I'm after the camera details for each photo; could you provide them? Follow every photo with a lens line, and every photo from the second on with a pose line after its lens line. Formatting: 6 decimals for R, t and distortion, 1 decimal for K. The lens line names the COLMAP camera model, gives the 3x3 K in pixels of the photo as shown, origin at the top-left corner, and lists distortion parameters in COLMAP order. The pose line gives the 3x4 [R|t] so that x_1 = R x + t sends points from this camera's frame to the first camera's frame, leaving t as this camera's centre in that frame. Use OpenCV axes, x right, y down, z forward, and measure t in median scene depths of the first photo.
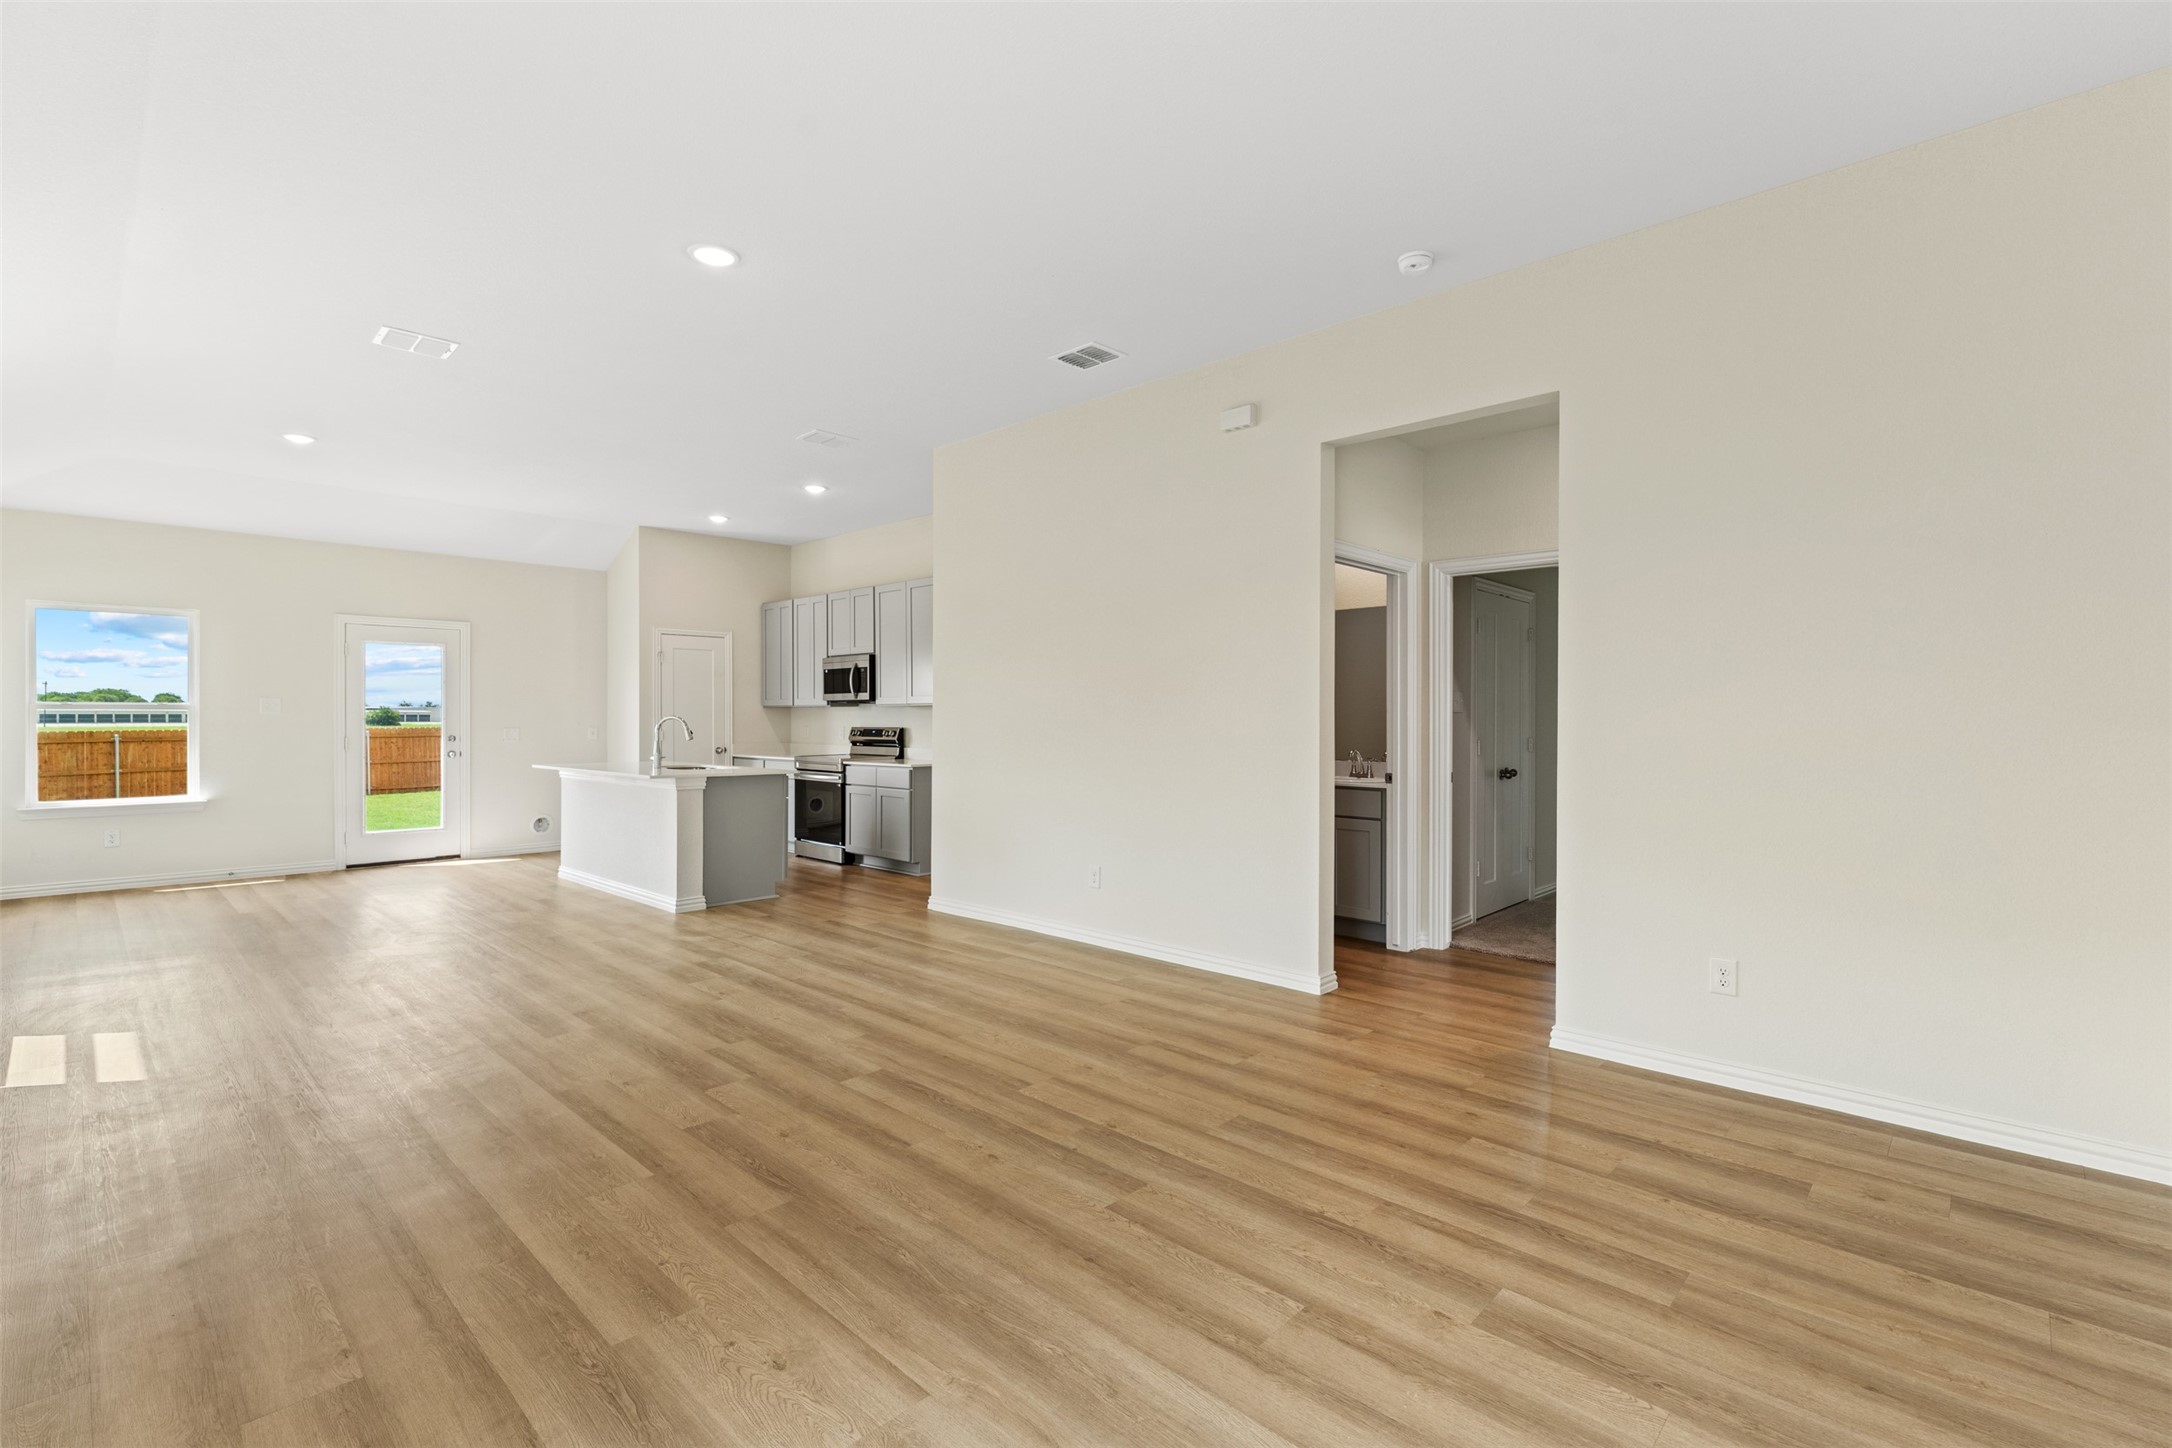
lens RADIAL K [[934.7, 0, 1125.6], [0, 934.7, 715.4], [0, 0, 1]] dist [0.002293, 0.000172]
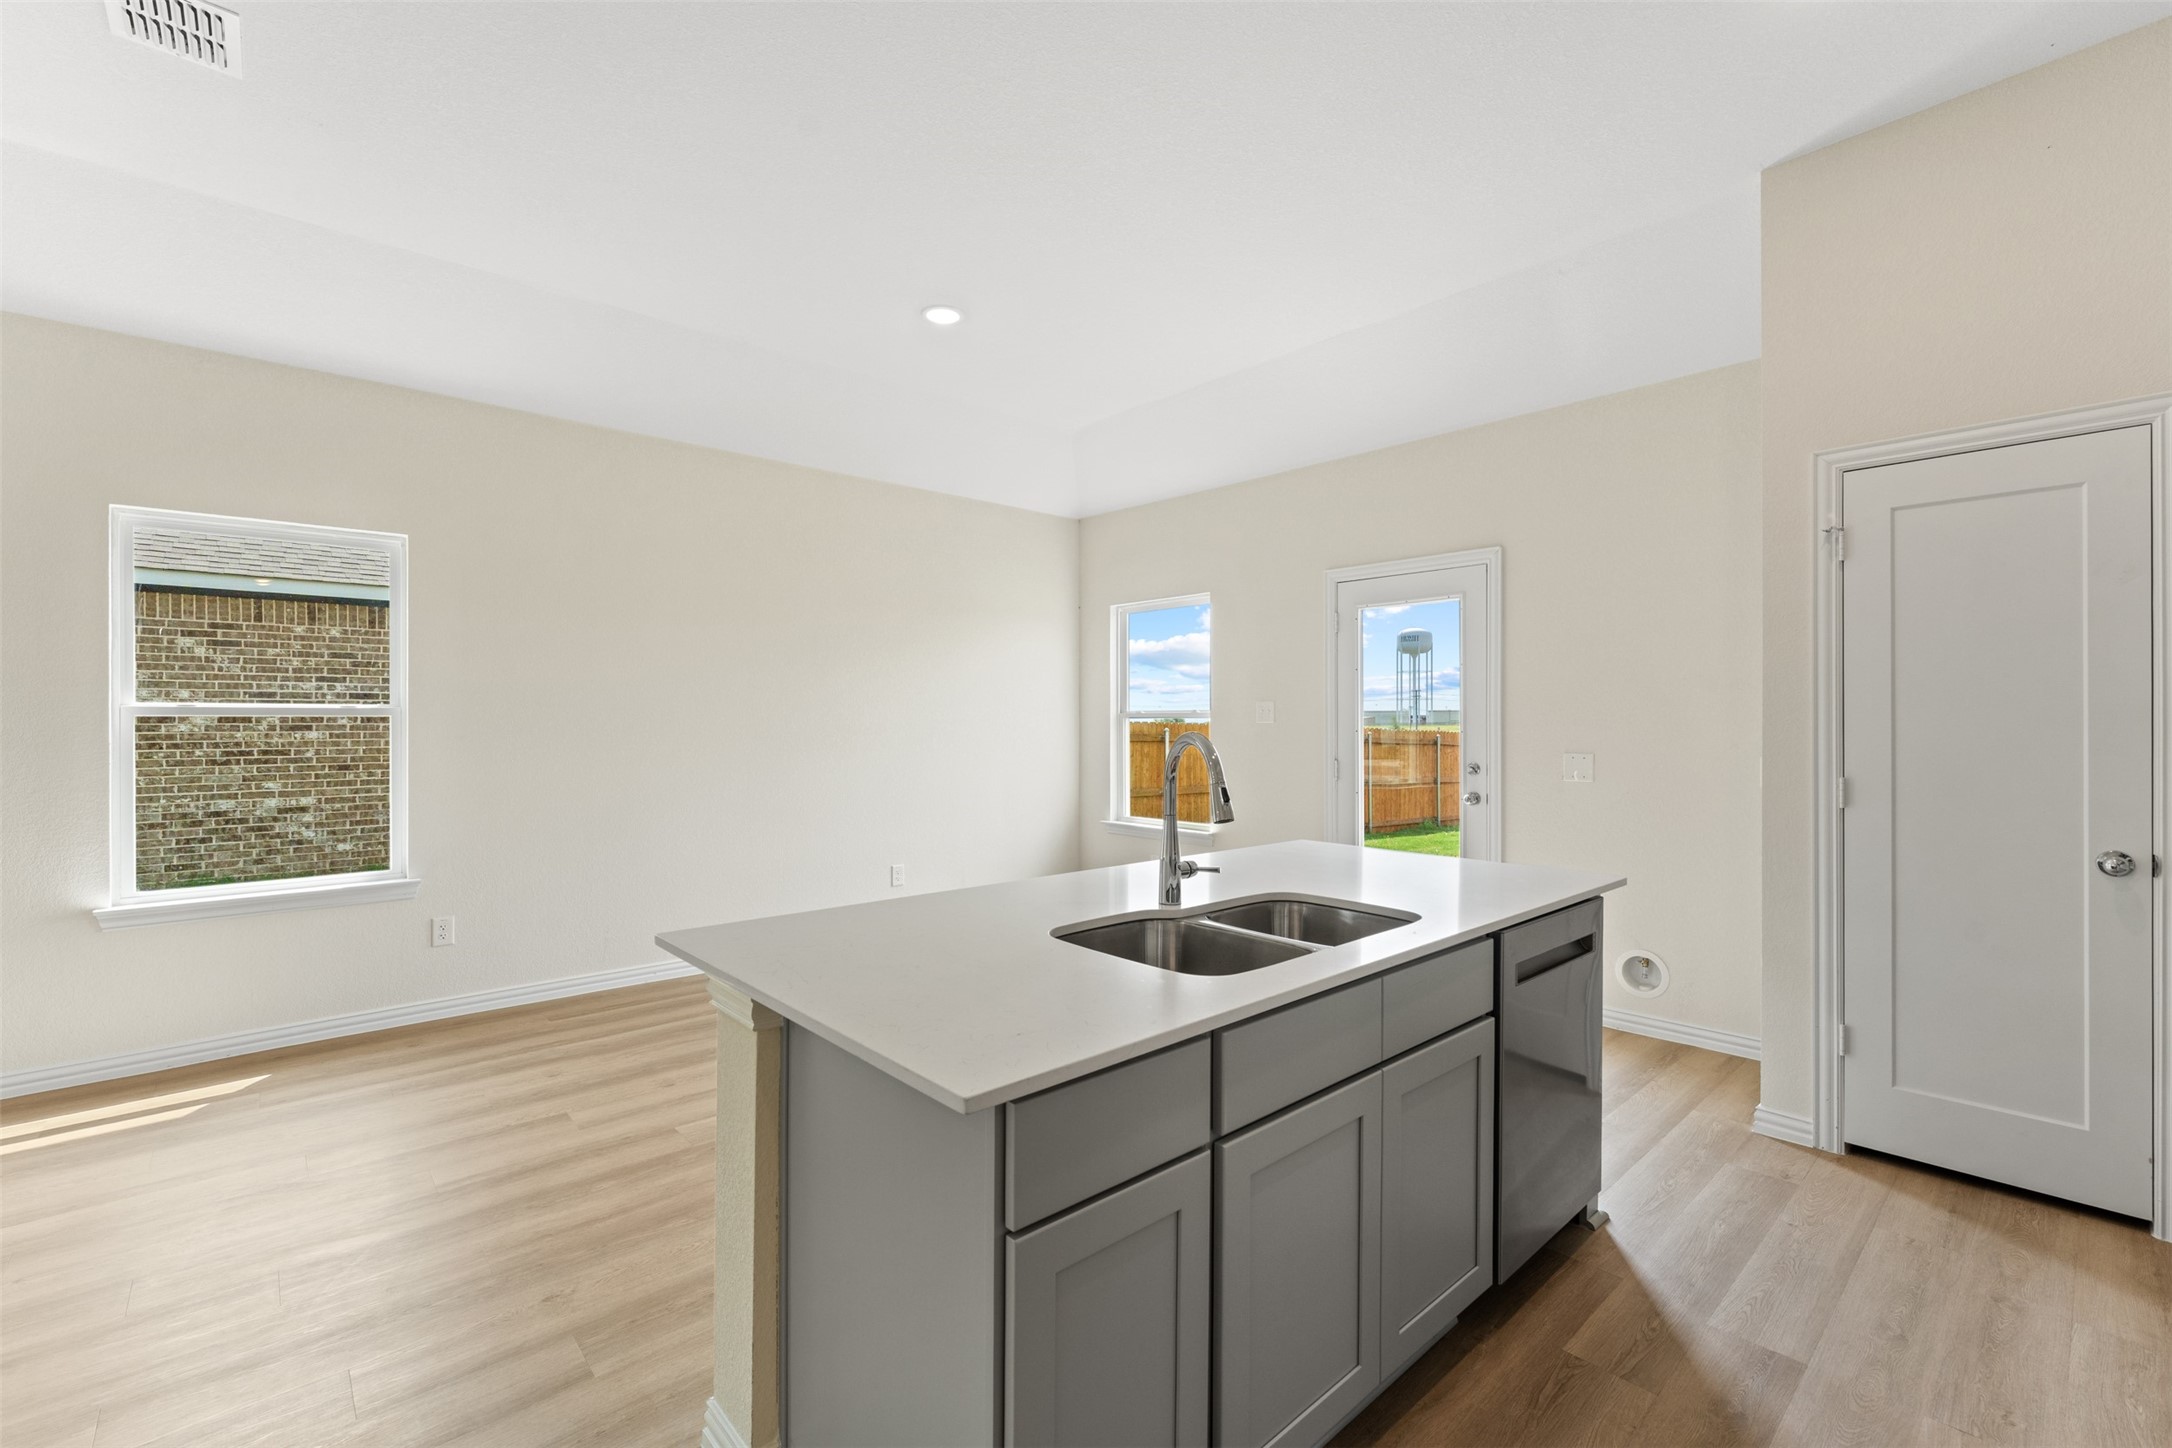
lens RADIAL K [[934.7, 0, 1079.2], [0, 934.7, 724.6], [0, 0, 1]] dist [0.002293, 0.000172]
pose [[-0.118449, 0.002635, -0.992957, -0.170770], [0.002082, 0.999995, 0.002405, -0.003161], [0.992958, -0.001783, -0.118454, 0.894908]]
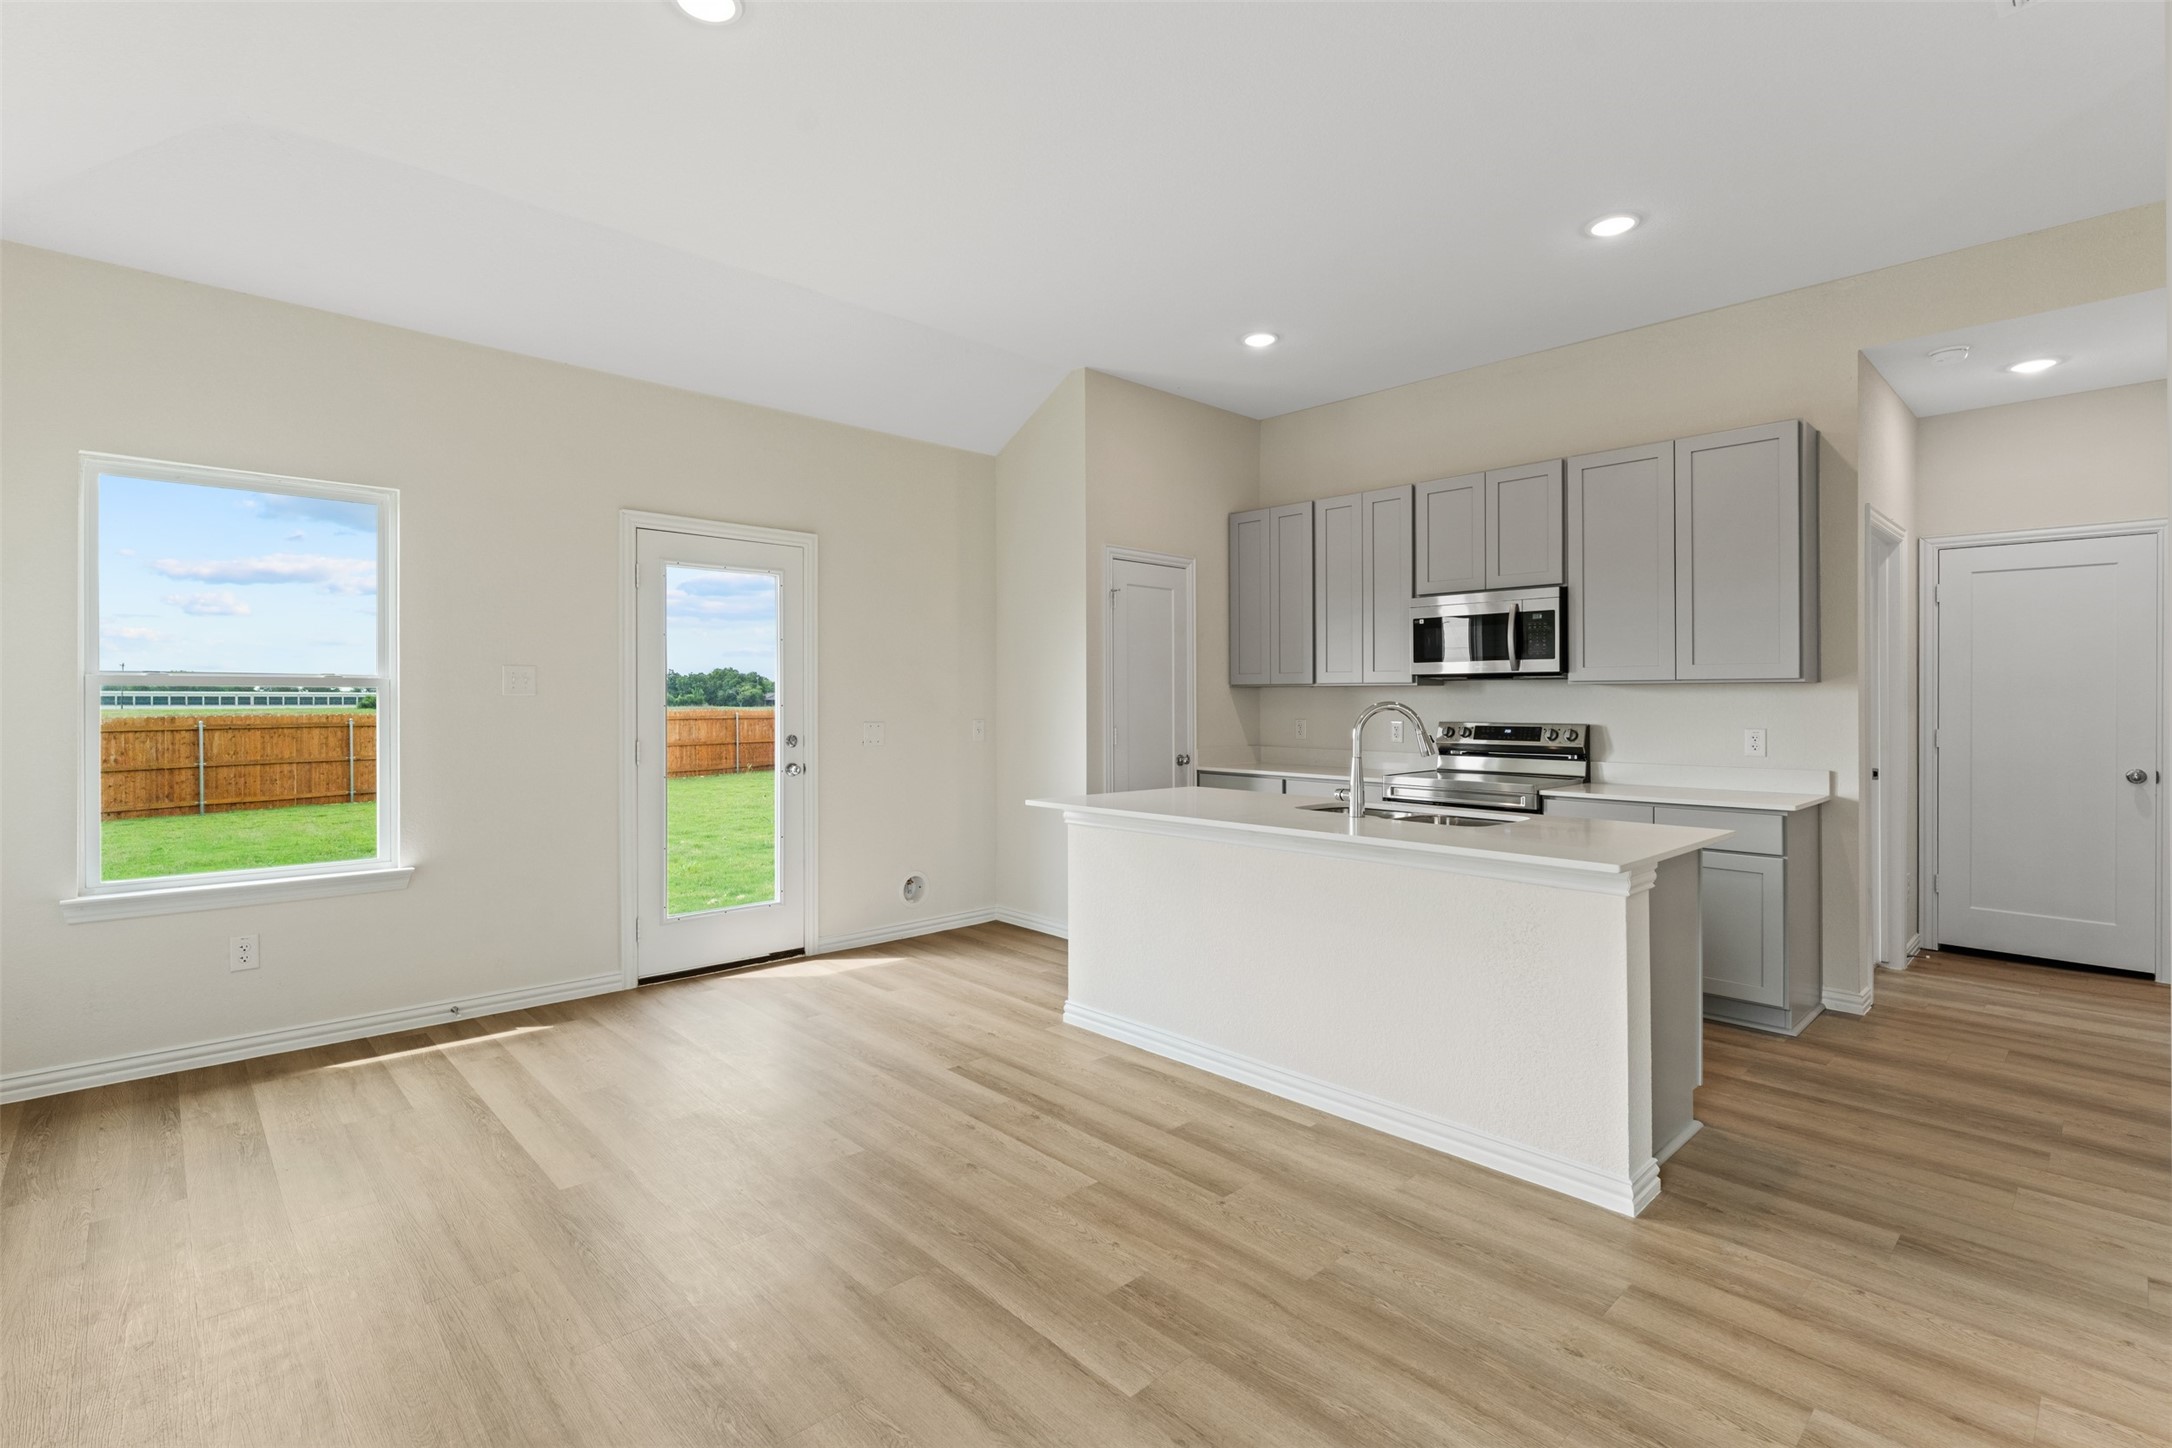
lens RADIAL K [[995.3, 0, 1105.0], [0, 995.3, 691.9], [0, 0, 1]] dist [0.002772, -0.000894]
pose [[0.996998, 0.002389, -0.077391, -0.520685], [-0.003087, 0.999956, -0.008895, 0.000433], [0.077366, 0.009107, 0.996961, 0.449738]]
